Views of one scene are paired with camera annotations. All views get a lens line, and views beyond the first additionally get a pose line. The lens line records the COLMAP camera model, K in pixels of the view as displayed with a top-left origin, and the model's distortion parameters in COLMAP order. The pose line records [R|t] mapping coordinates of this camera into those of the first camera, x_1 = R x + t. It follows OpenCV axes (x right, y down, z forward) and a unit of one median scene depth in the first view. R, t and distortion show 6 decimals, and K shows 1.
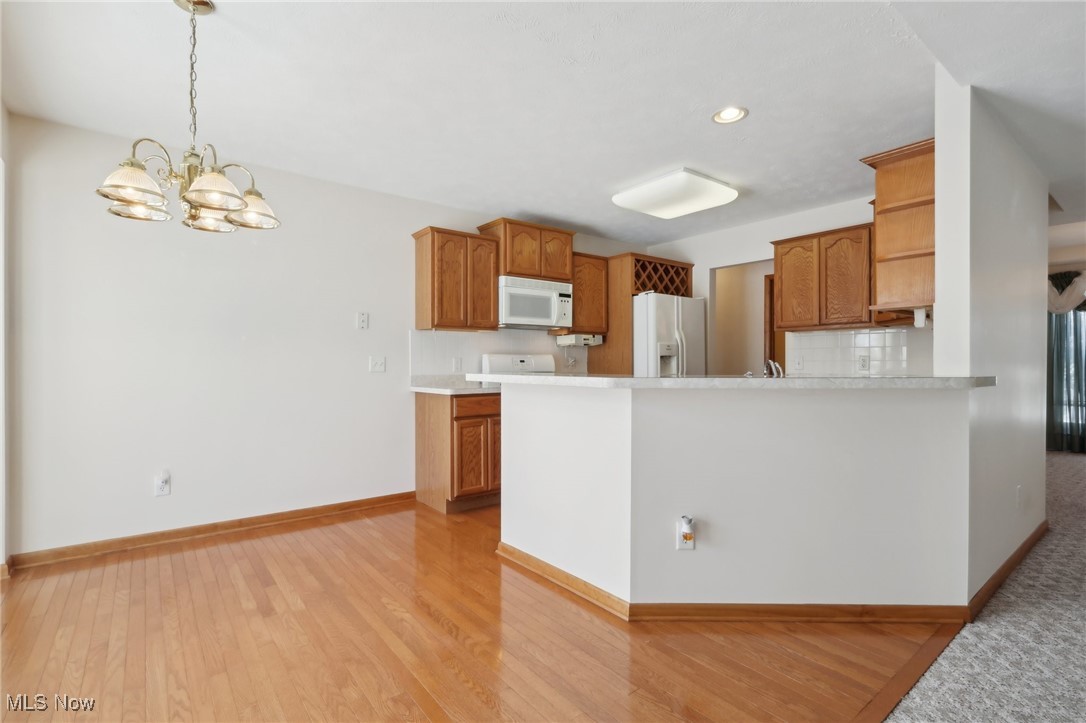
lens RADIAL K [[510.1, 0, 543.4], [0, 510.1, 363.5], [0, 0, 1]] dist [-0.003076, -0.000085]
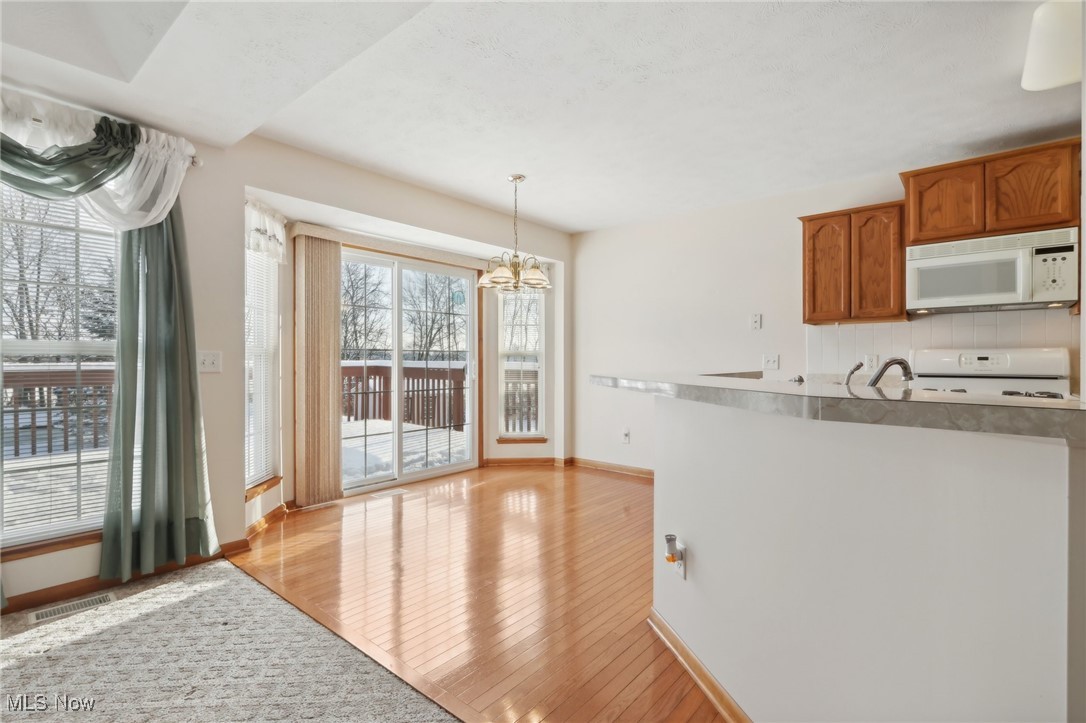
lens RADIAL K [[510.1, 0, 542.9], [0, 510.1, 360.3], [0, 0, 1]] dist [-0.003076, -0.000085]
pose [[0.203712, 0.005248, -0.979017, 0.554074], [0.002473, 0.999980, 0.005875, -0.008208], [0.979028, -0.003618, 0.203695, 0.306342]]
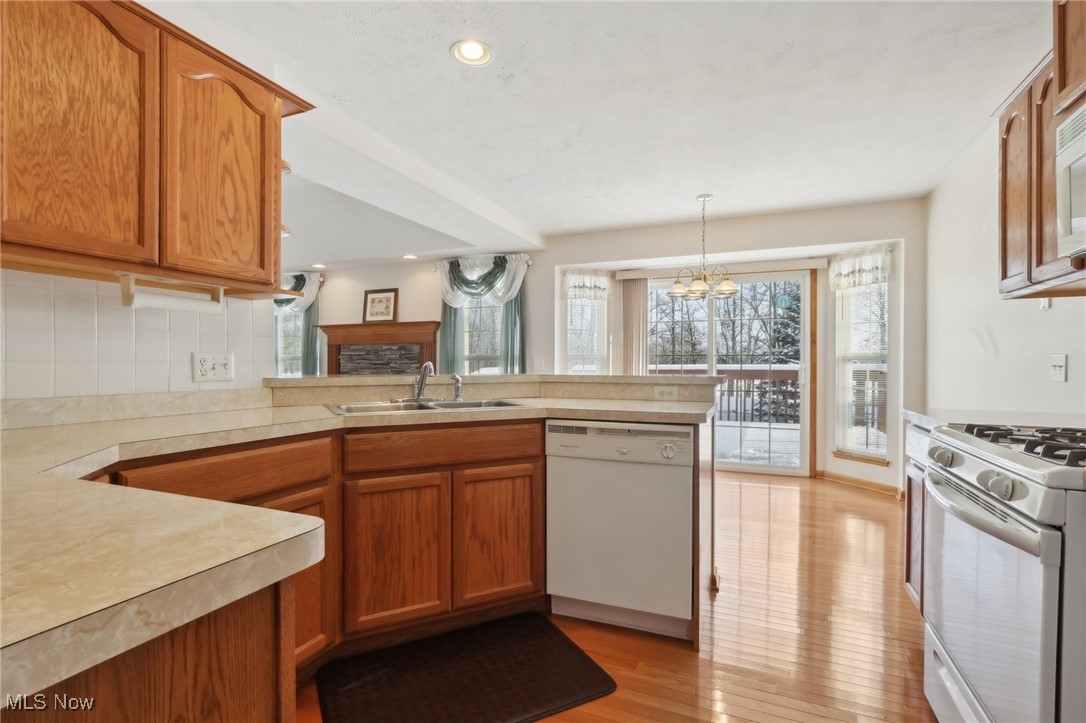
lens RADIAL K [[510.1, 0, 540.2], [0, 510.1, 362.8], [0, 0, 1]] dist [-0.003076, -0.000085]
pose [[-0.883616, 0.000101, -0.468212, 0.408802], [0.000681, 0.999999, -0.001069, -0.003383], [0.468212, -0.001264, -0.883615, 1.148272]]
